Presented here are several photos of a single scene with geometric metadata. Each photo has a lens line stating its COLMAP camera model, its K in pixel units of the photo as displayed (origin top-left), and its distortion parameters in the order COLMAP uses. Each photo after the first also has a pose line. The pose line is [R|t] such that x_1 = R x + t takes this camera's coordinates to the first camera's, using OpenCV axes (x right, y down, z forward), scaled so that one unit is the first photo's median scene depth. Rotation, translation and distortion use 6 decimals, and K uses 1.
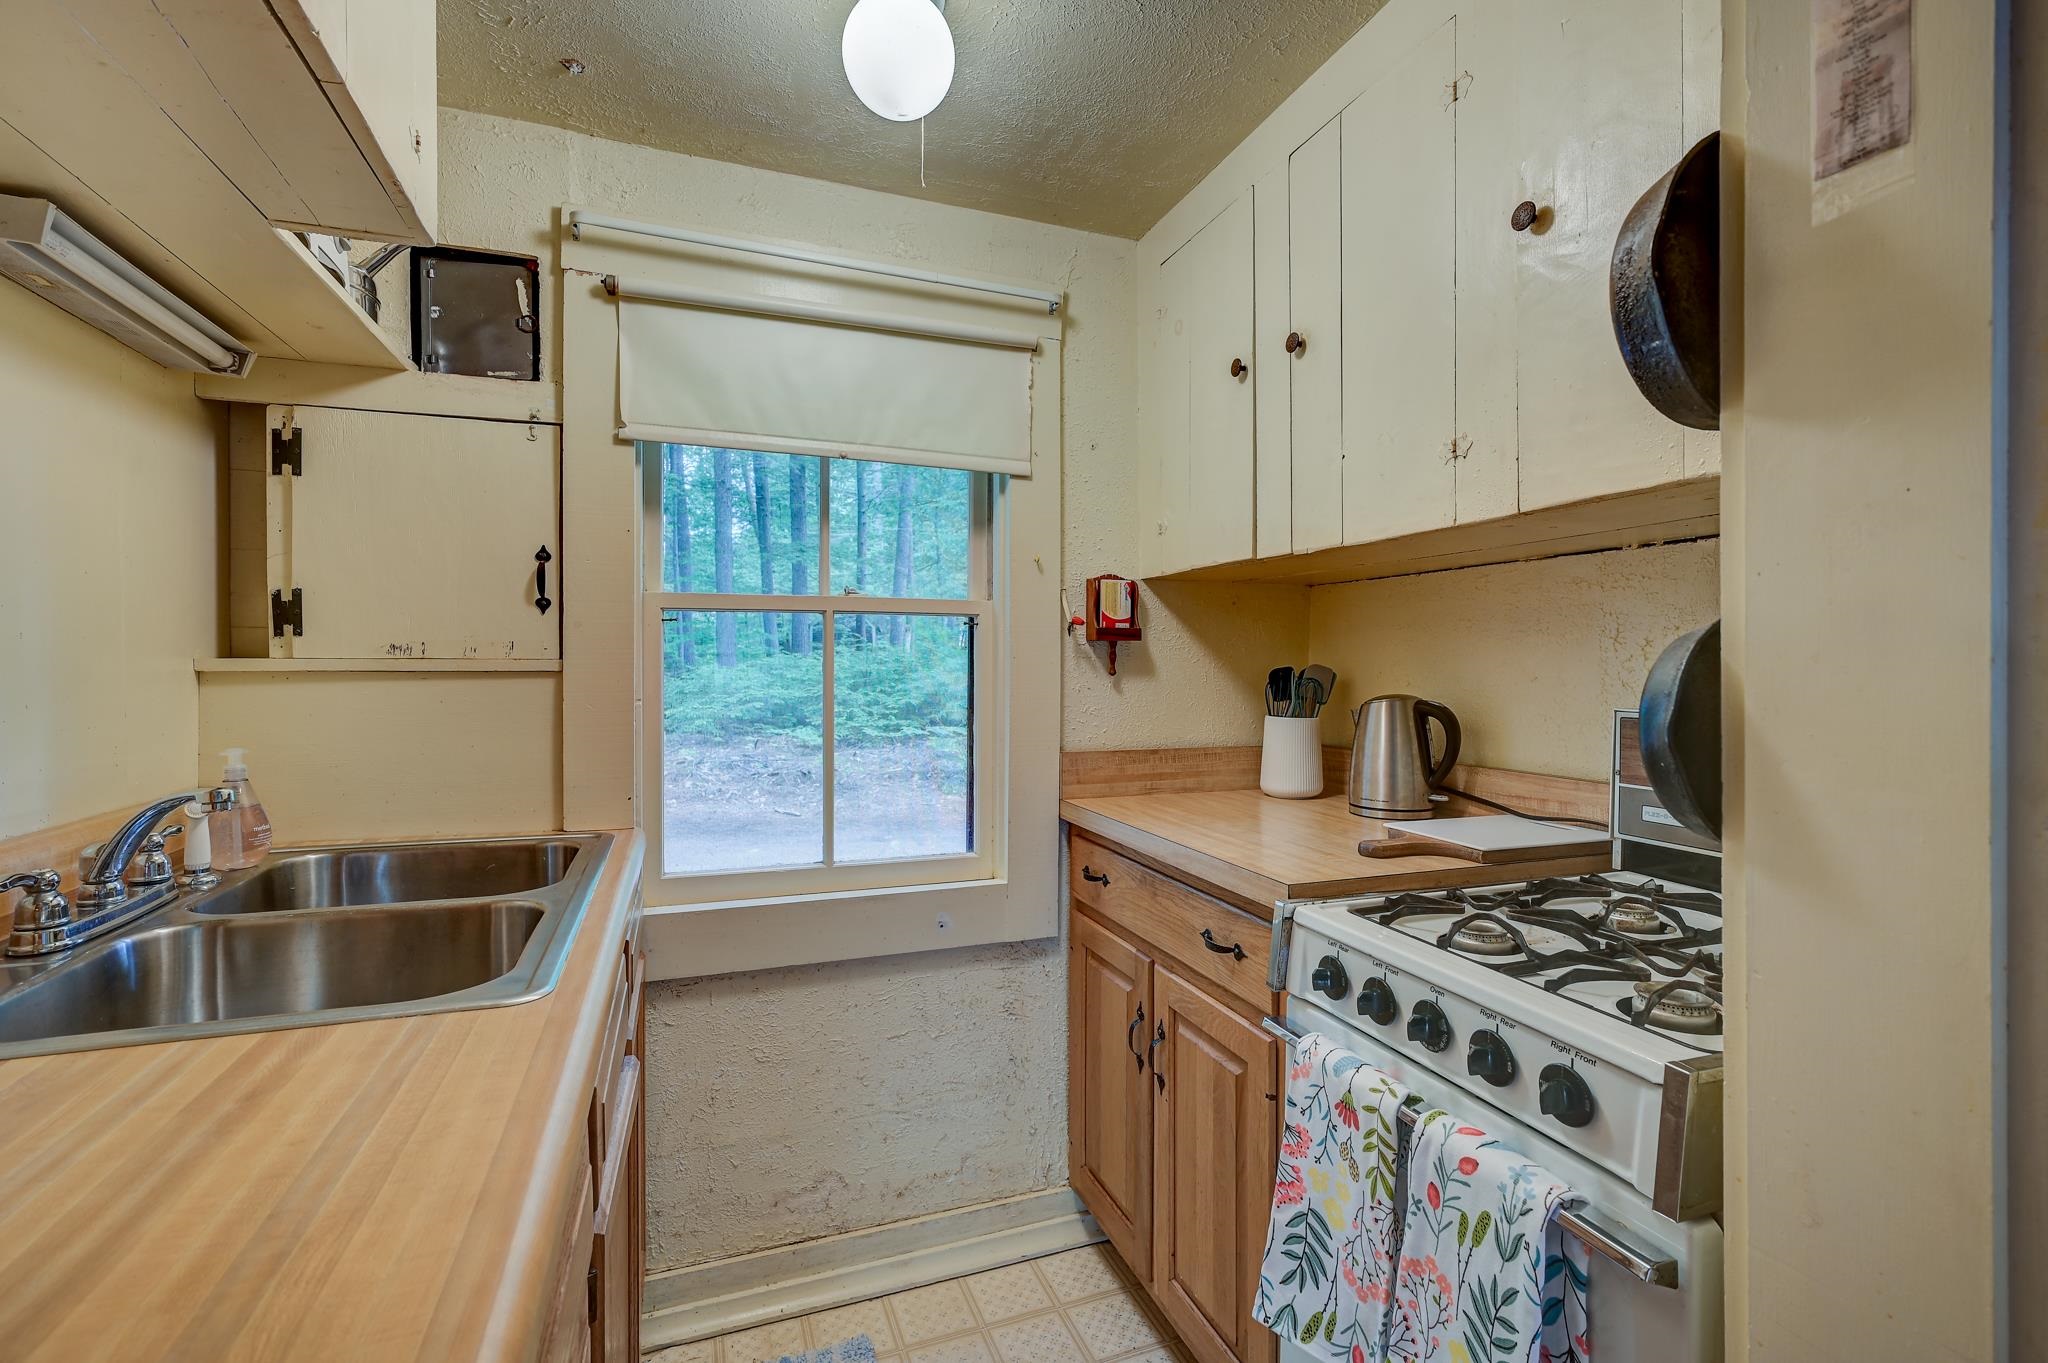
lens RADIAL K [[913.9, 0, 1023.4], [0, 913.9, 673.7], [0, 0, 1]] dist [0.001375, -0.000028]
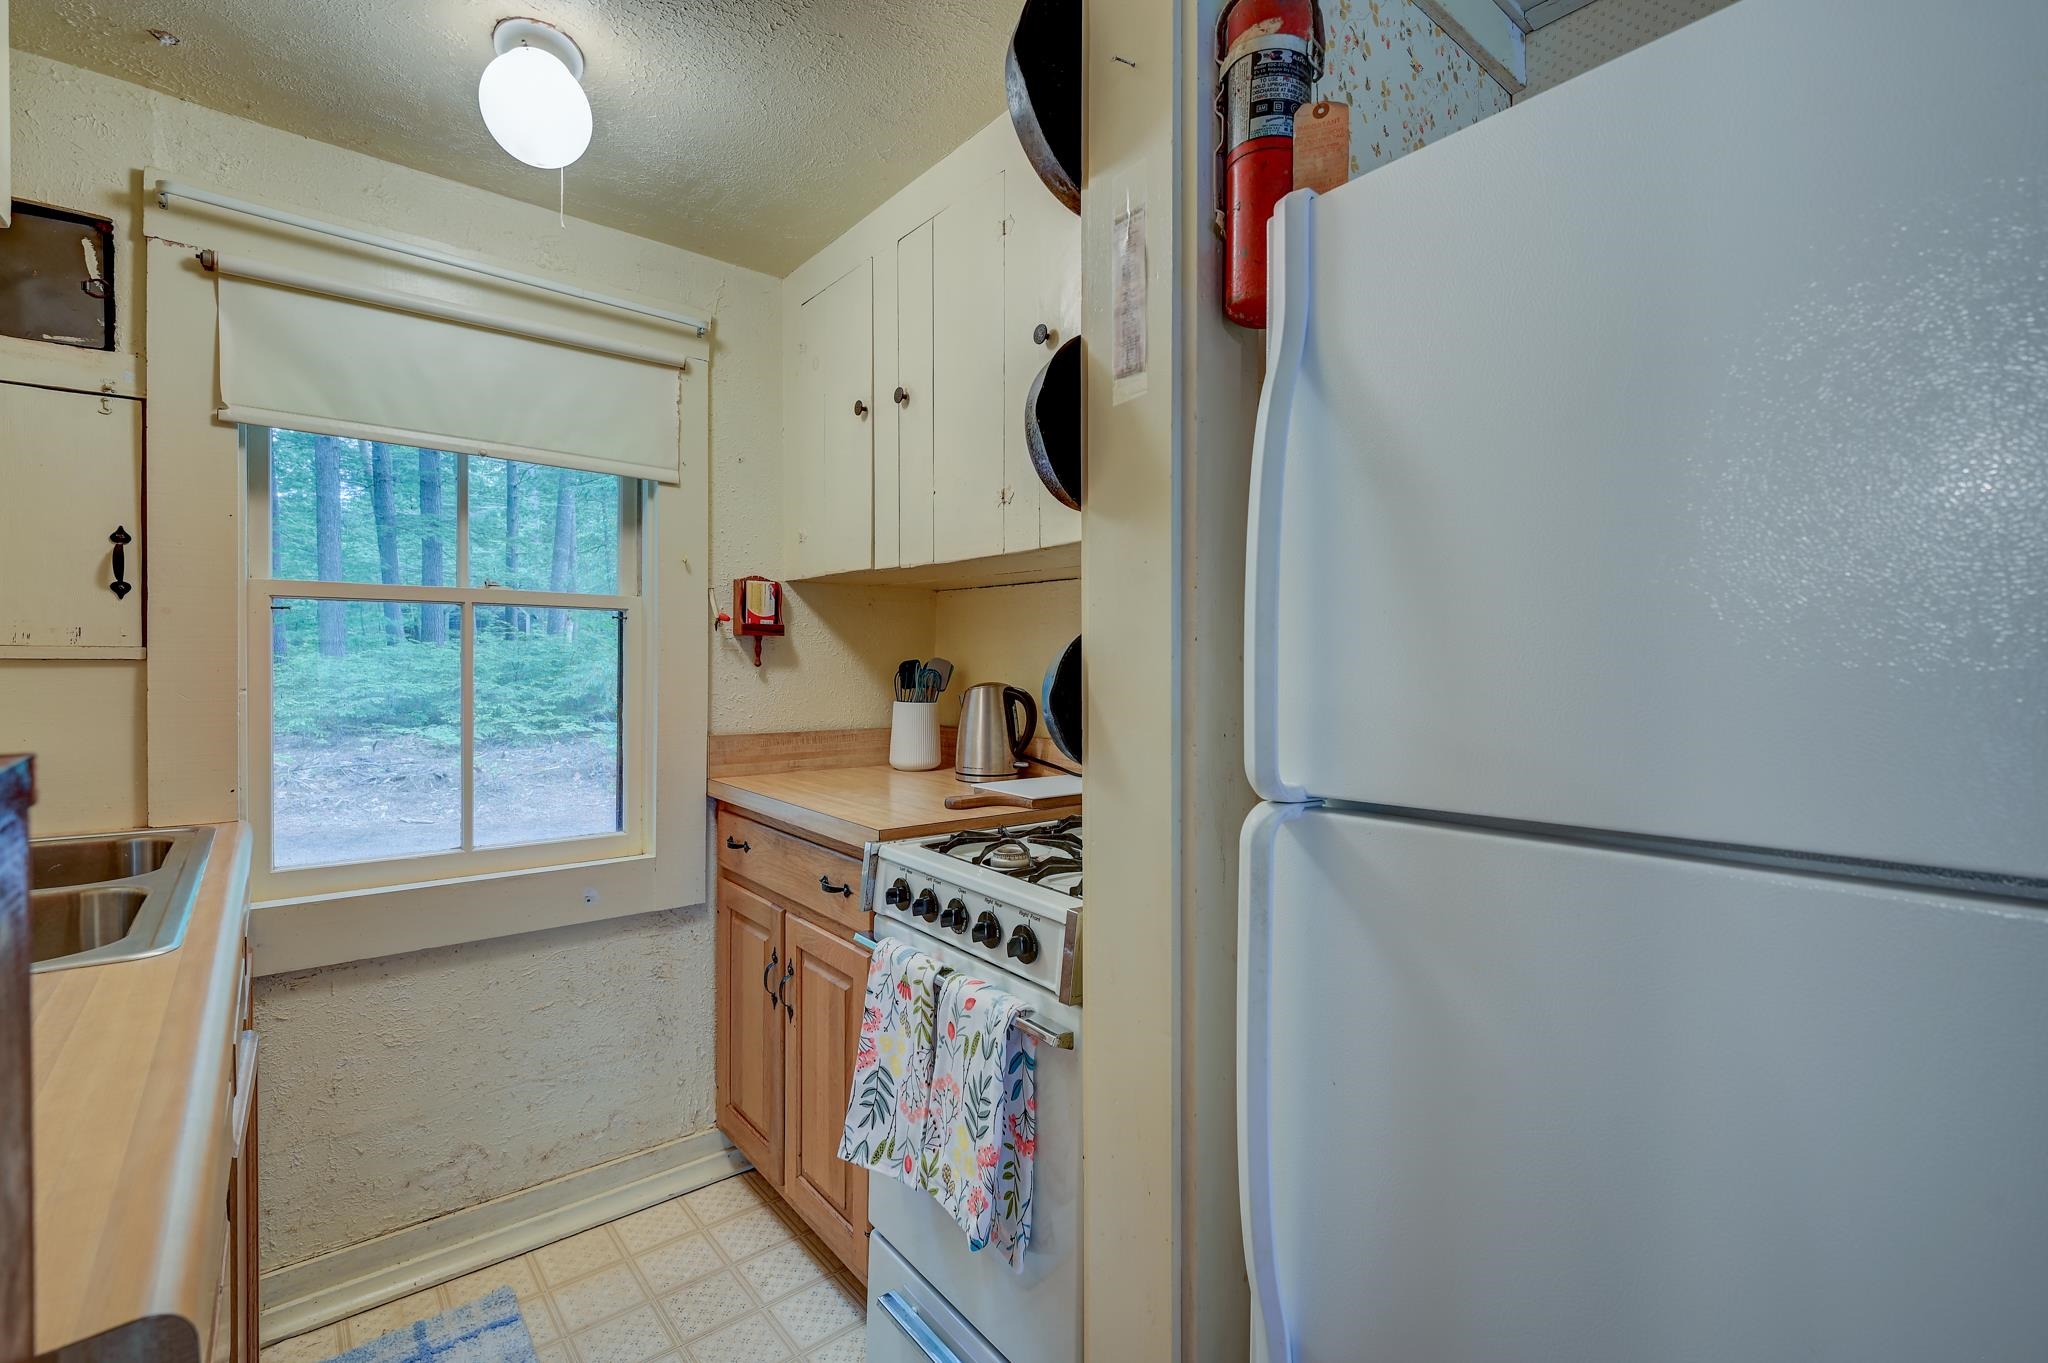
lens RADIAL K [[913.9, 0, 1023.4], [0, 913.9, 673.7], [0, 0, 1]] dist [0.001375, -0.000028]
pose [[0.944739, 0.000847, 0.327822, 0.042601], [-0.003280, 0.999971, 0.006869, 0.002199], [-0.327807, -0.007564, 0.944715, -0.184081]]
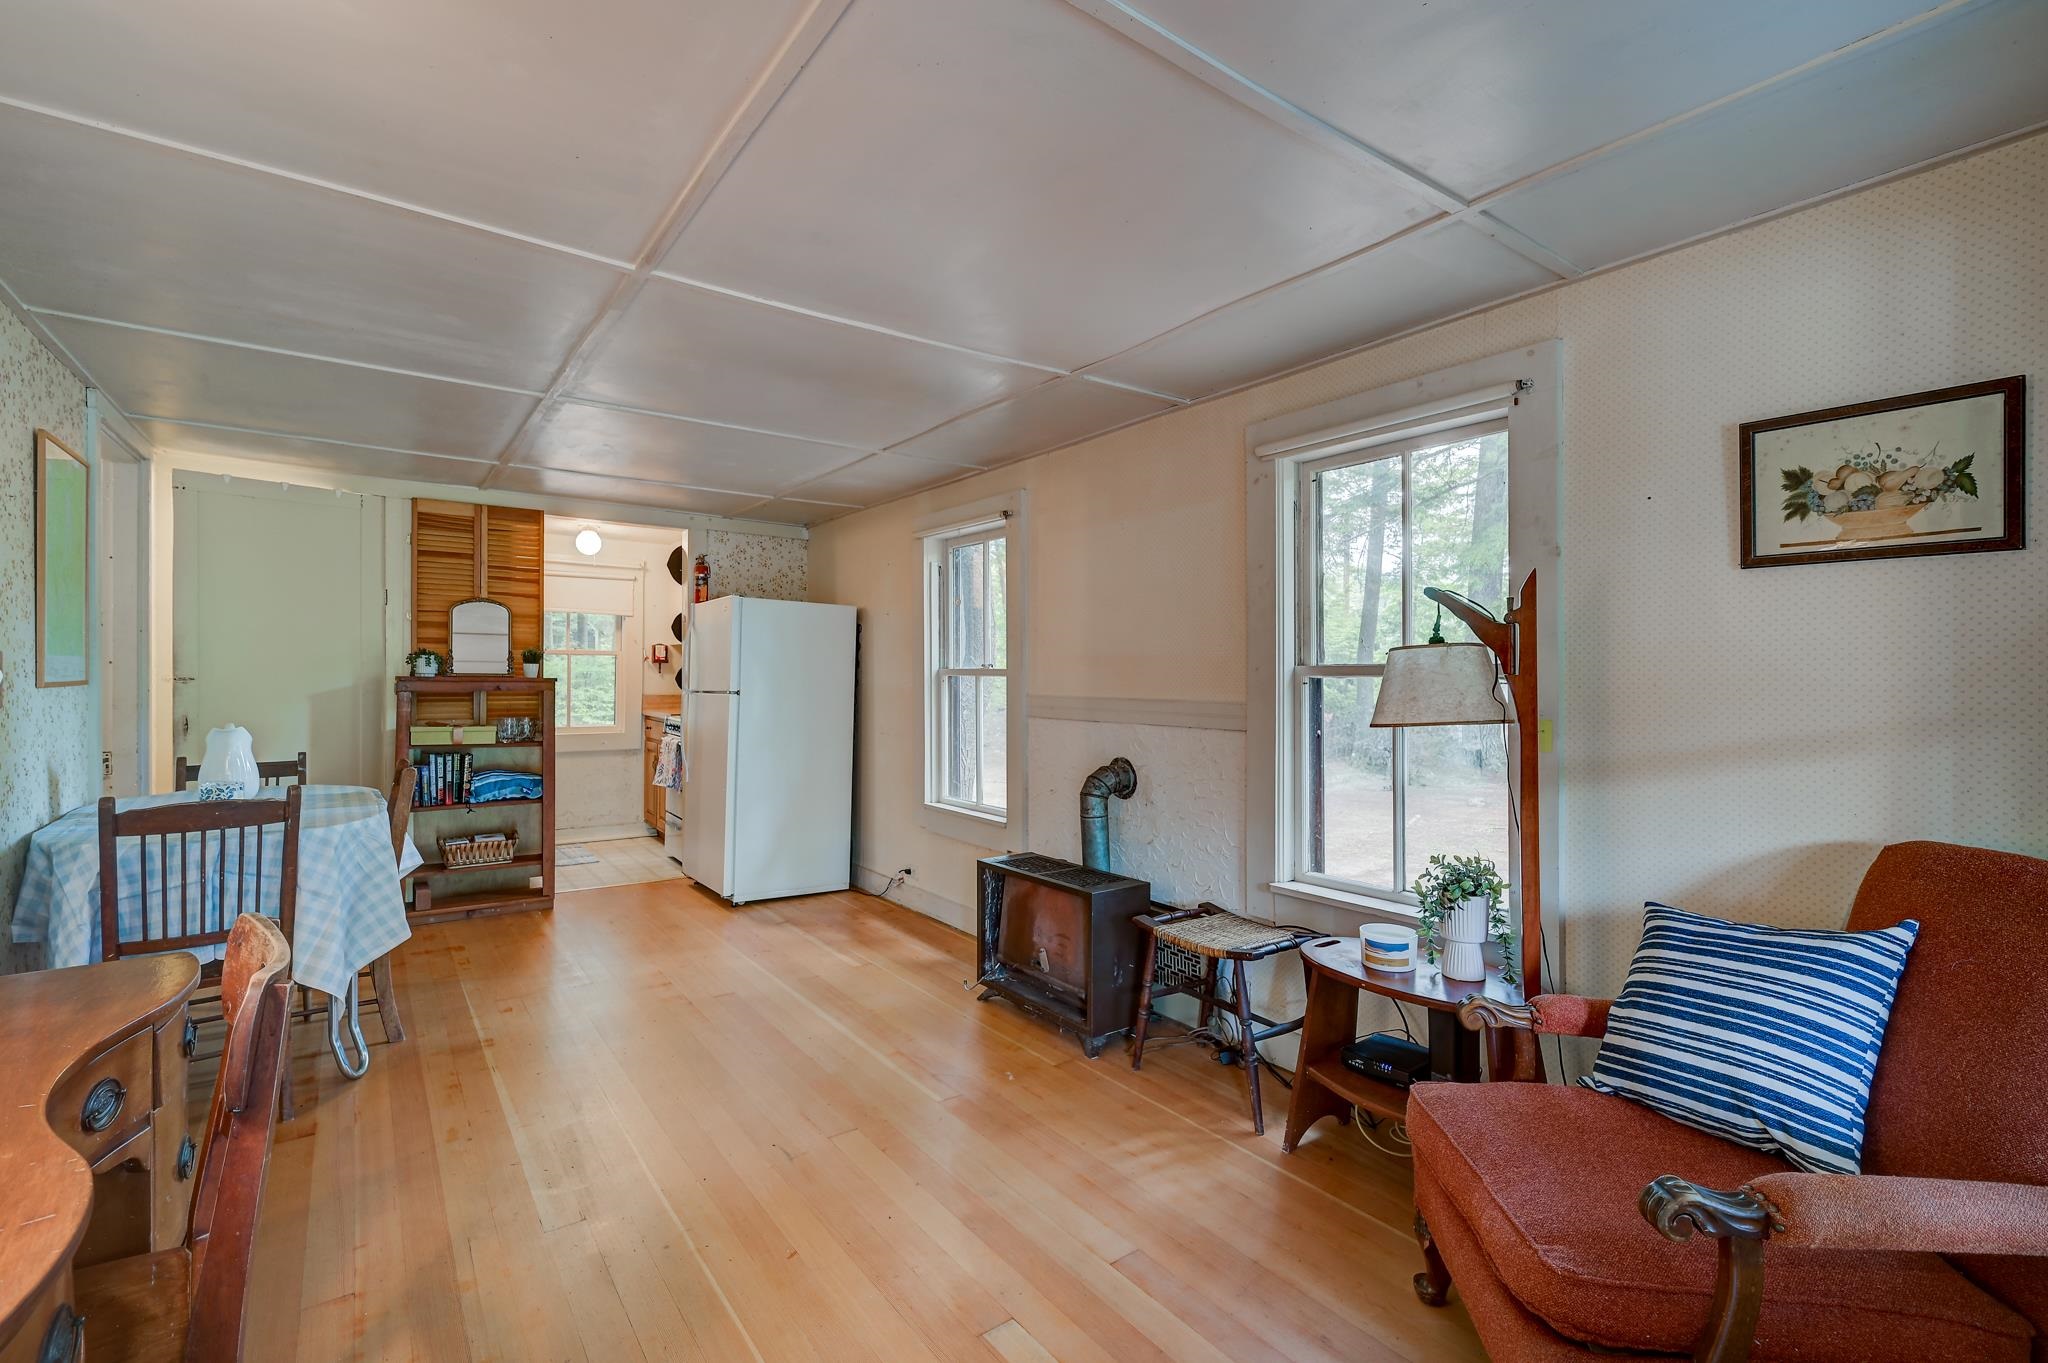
lens RADIAL K [[913.9, 0, 1023.4], [0, 913.9, 673.7], [0, 0, 1]] dist [0.001375, -0.000028]
pose [[0.962873, 0.009418, 0.269792, 0.546870], [-0.008118, 0.999949, -0.005932, 0.014813], [-0.269834, 0.003522, 0.962900, -3.014677]]
